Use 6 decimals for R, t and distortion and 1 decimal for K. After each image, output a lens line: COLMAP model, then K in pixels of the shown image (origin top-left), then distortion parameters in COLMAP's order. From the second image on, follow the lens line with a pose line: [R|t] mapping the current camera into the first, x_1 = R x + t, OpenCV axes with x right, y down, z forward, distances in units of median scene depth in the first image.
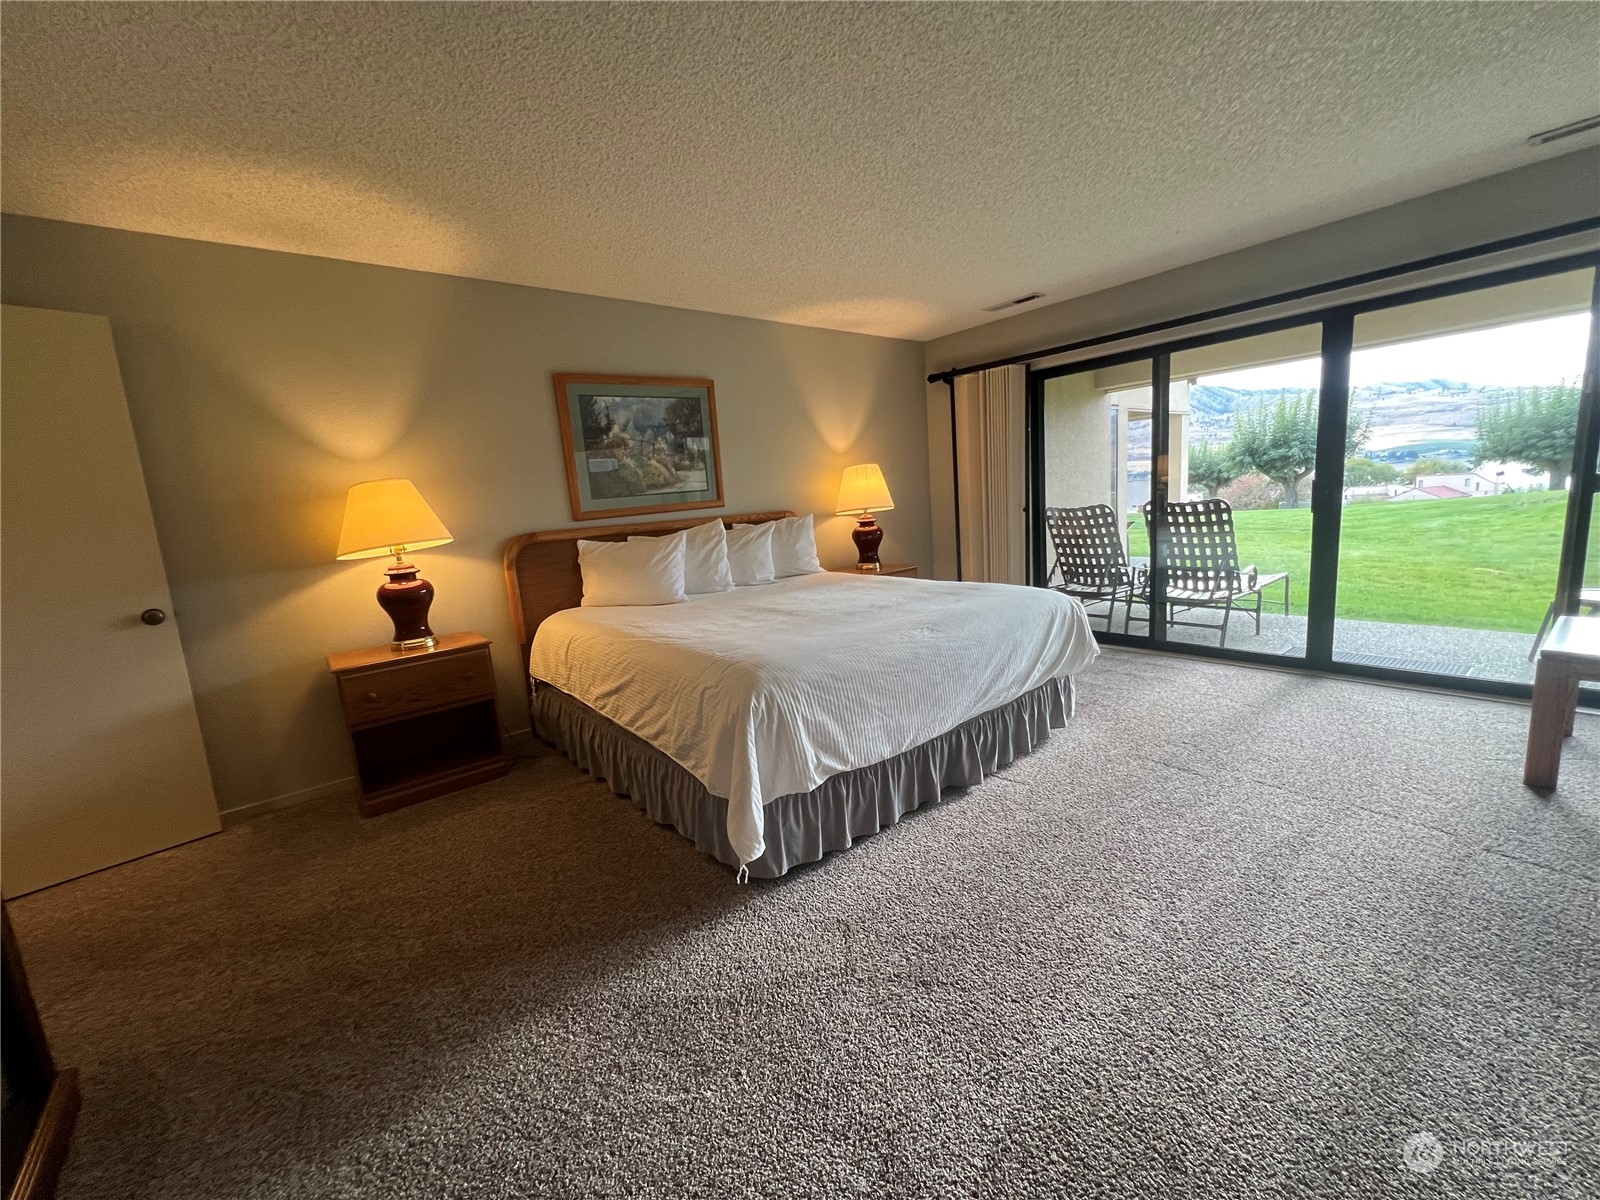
lens RADIAL K [[640.7, 0, 794.3], [0, 640.7, 597.3], [0, 0, 1]] dist [-0.002030, 0.000405]
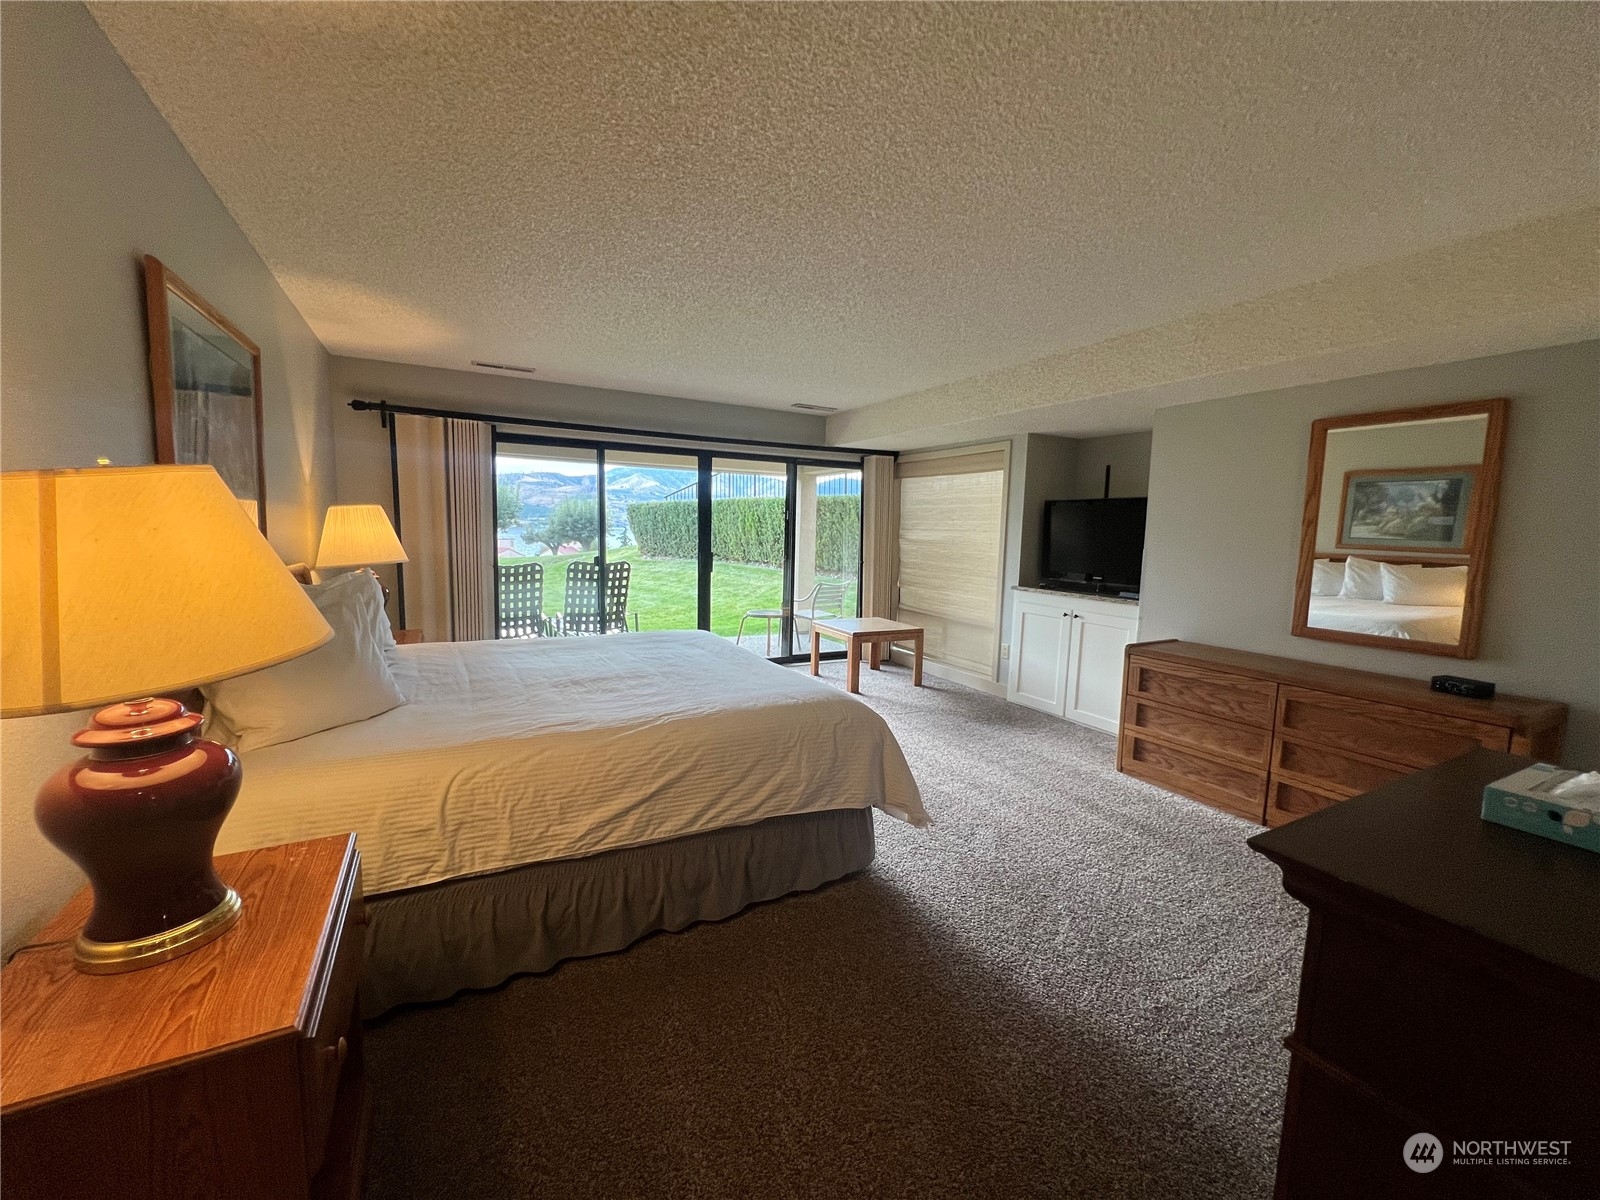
lens RADIAL K [[640.7, 0, 794.3], [0, 640.7, 597.3], [0, 0, 1]] dist [-0.002030, 0.000405]
pose [[0.179868, -0.031464, 0.983187, -0.637423], [0.116067, 0.993185, 0.010551, -0.052241], [-0.976819, 0.112218, 0.182294, 0.423123]]
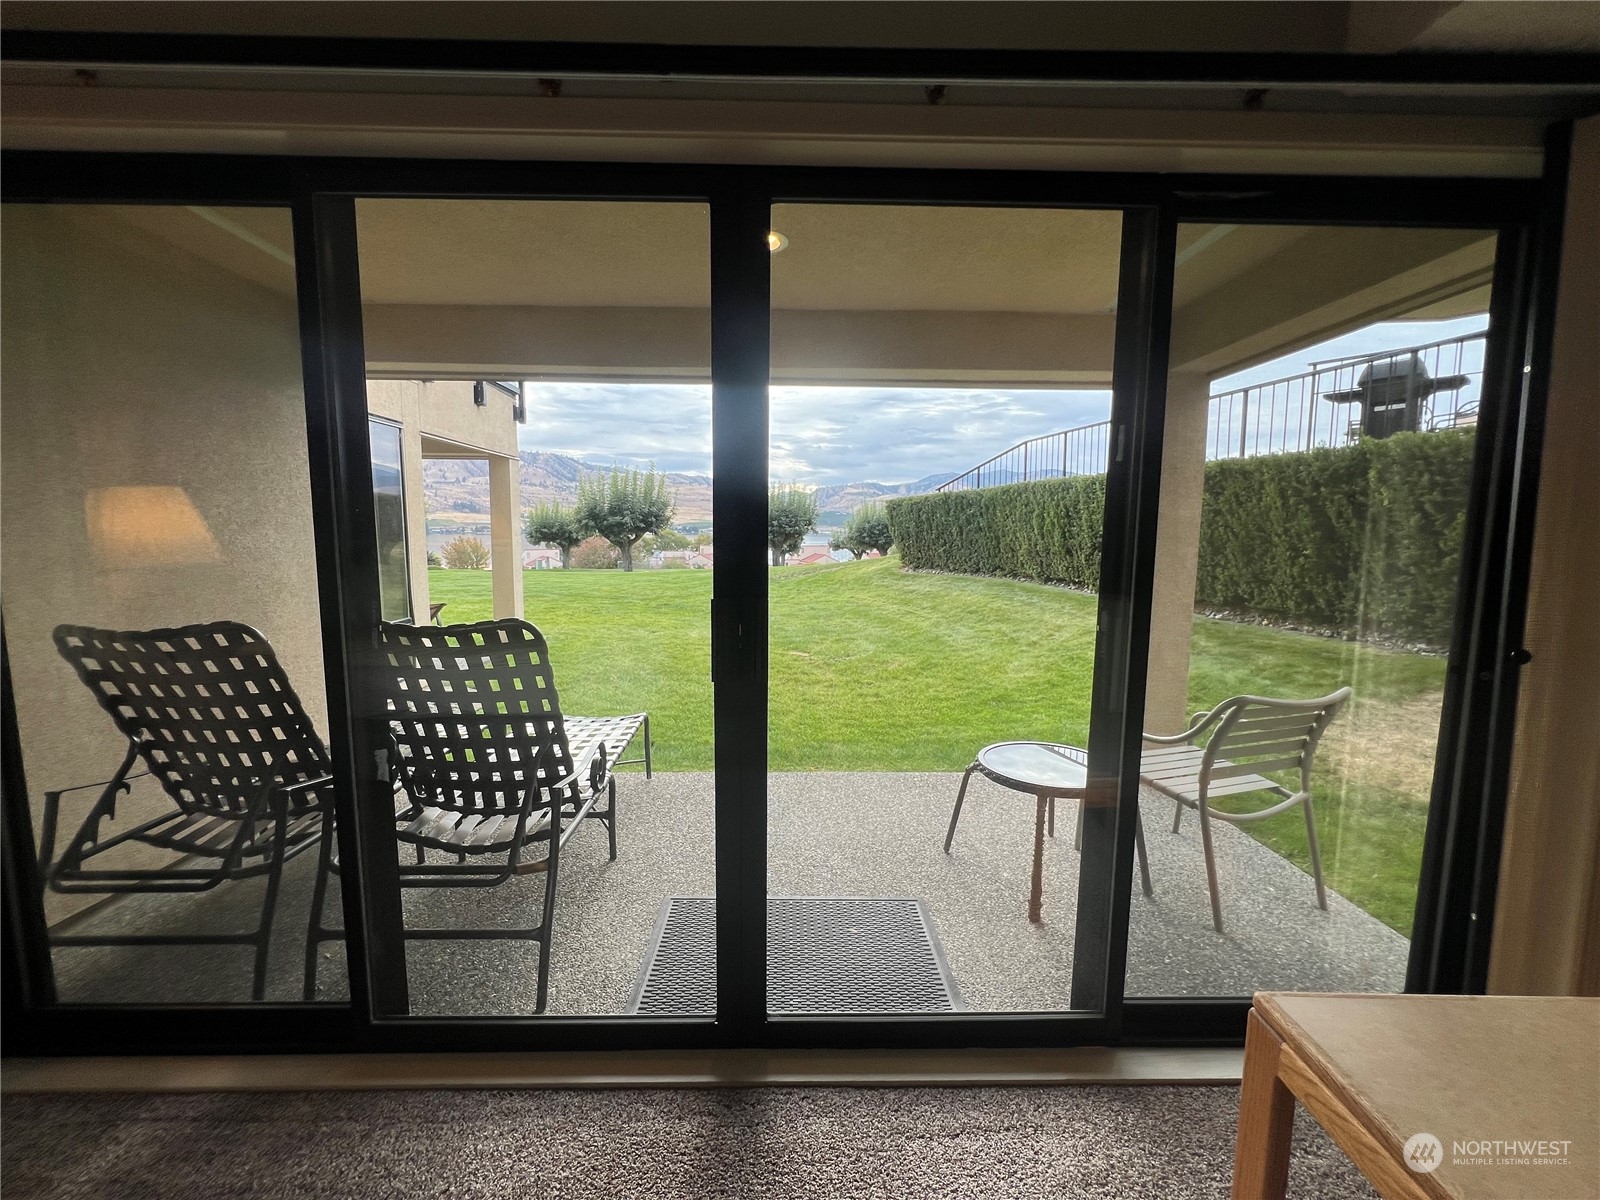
lens RADIAL K [[640.7, 0, 794.3], [0, 640.7, 597.3], [0, 0, 1]] dist [-0.002030, 0.000405]
pose [[0.610728, -0.008162, 0.791799, 0.461199], [0.070952, 0.996489, -0.044454, -0.142045], [-0.788655, 0.083329, 0.609162, 0.626688]]
